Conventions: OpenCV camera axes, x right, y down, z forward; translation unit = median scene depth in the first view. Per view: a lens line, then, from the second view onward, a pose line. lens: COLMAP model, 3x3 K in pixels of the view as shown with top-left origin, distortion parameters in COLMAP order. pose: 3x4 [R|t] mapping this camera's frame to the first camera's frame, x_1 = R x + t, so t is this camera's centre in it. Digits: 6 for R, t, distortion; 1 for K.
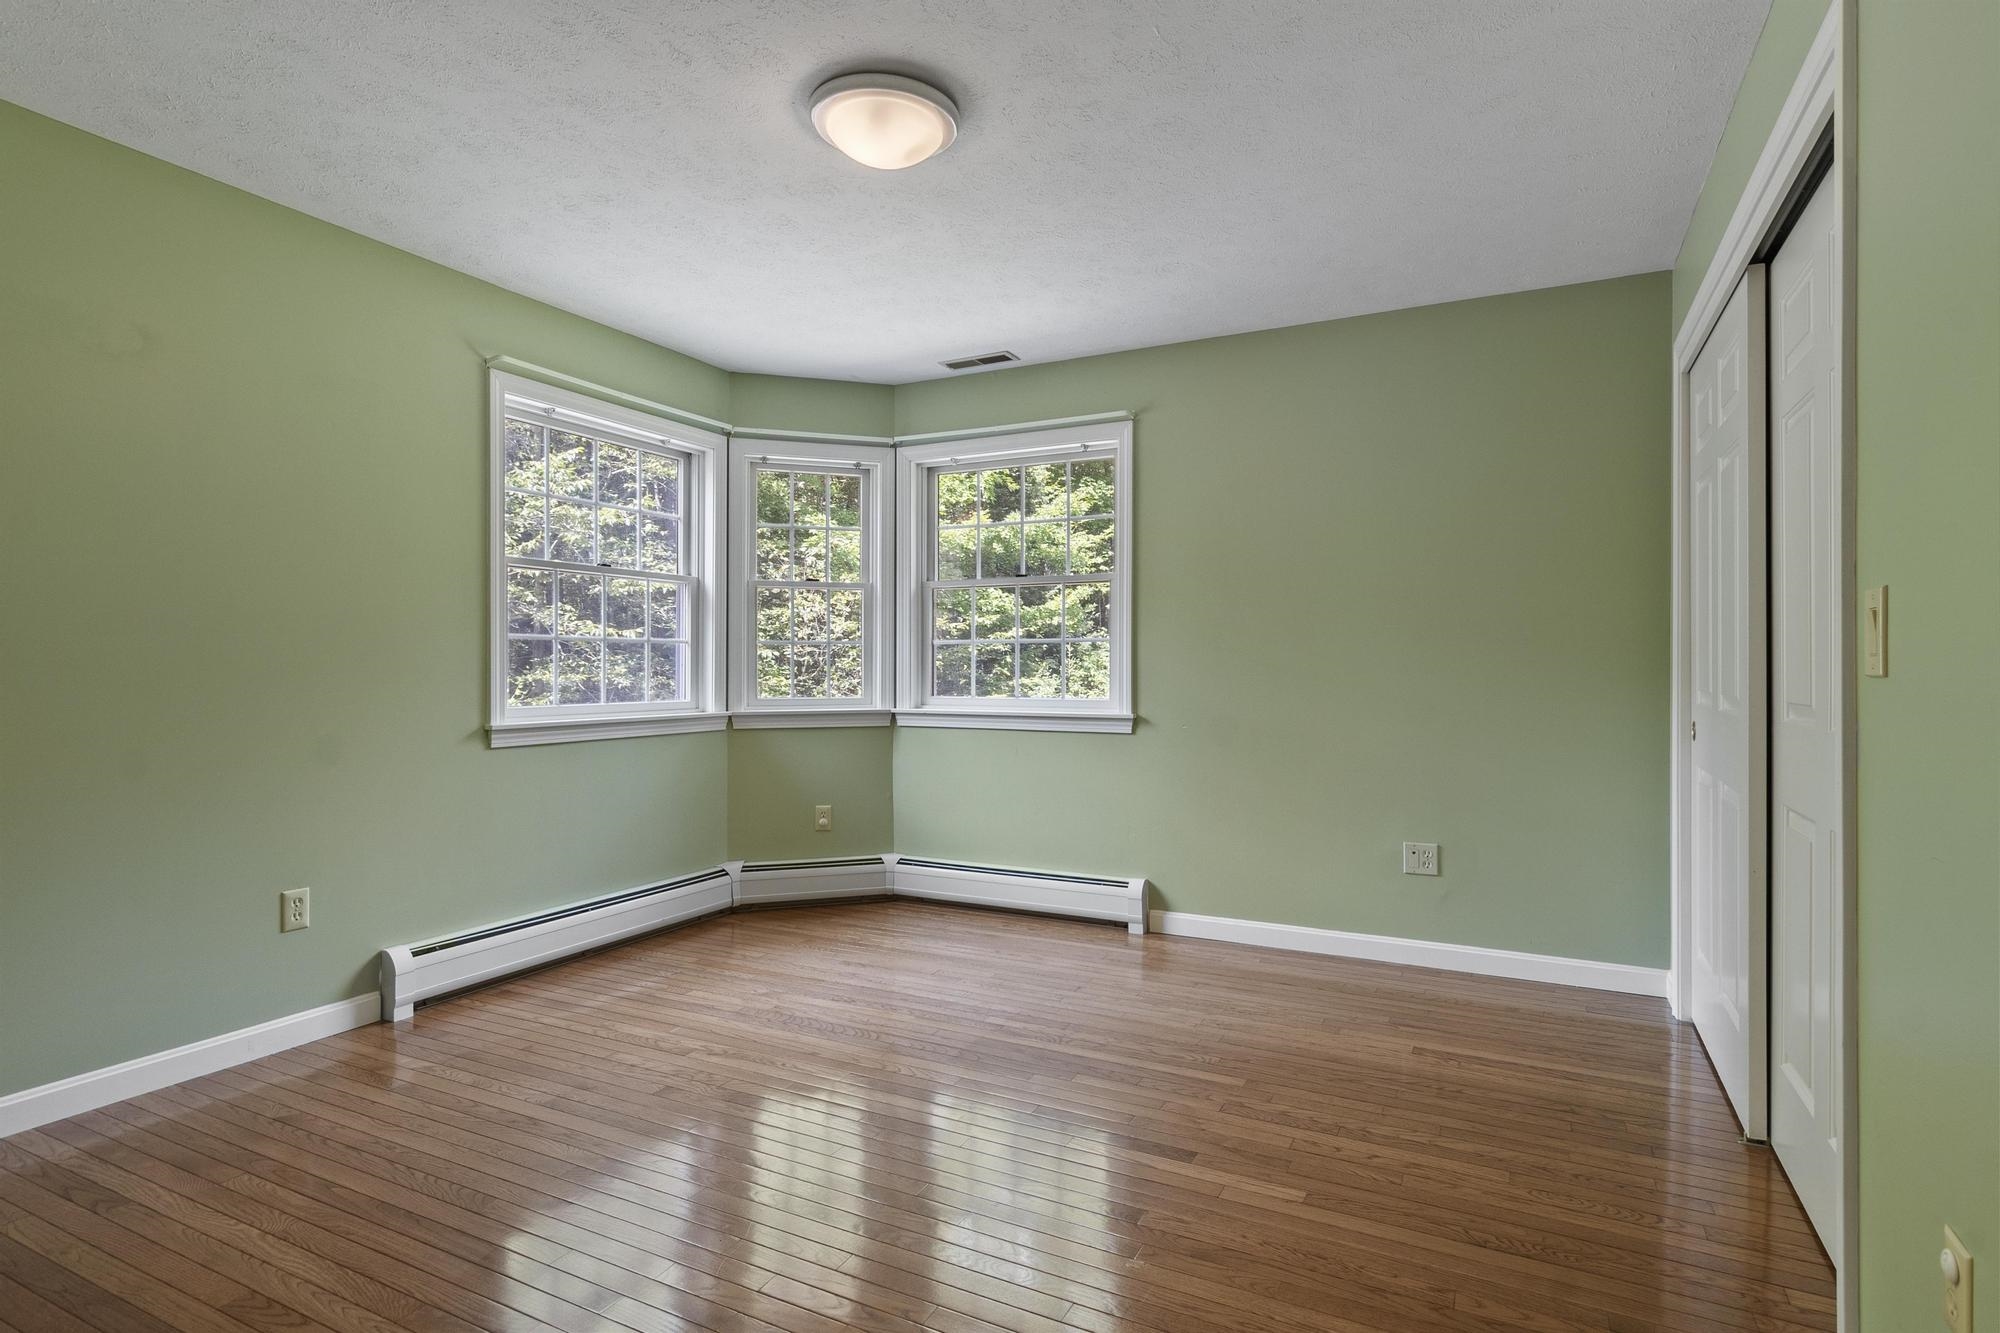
lens RADIAL K [[1039.5, 0, 1000.0], [0, 1039.5, 666.5], [0, 0, 1]] dist [0.000063, -0.000530]
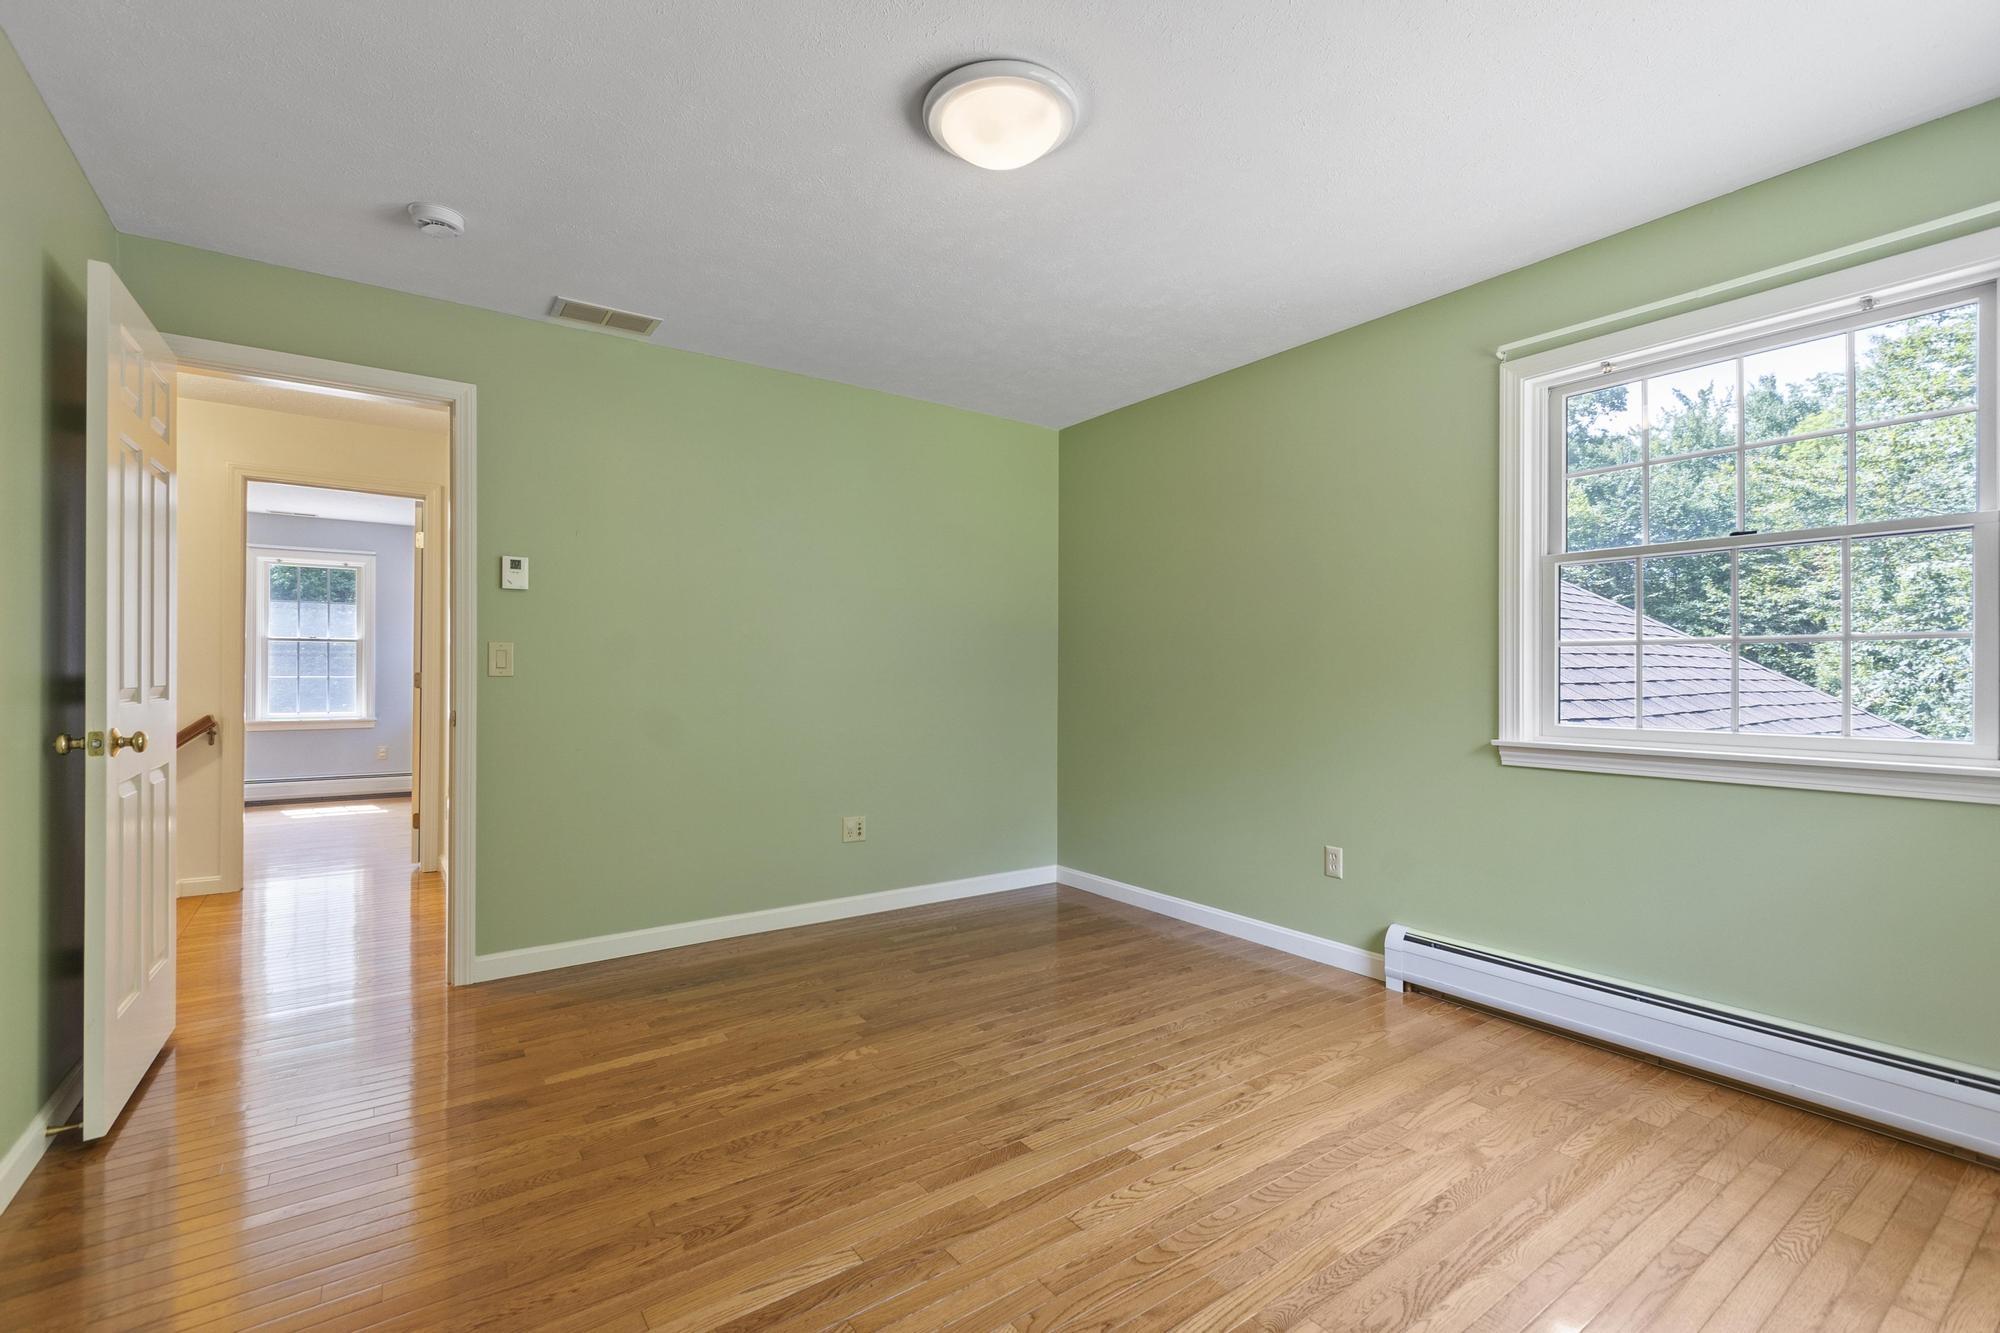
lens RADIAL K [[881.4, 0, 1000.0], [0, 881.4, 666.5], [0, 0, 1]] dist [-0.000706, -0.000001]
pose [[-0.458416, -0.009148, -0.888691, 0.459882], [-0.008473, 0.999947, -0.005922, -0.002676], [0.888698, 0.004815, -0.458469, 1.021535]]
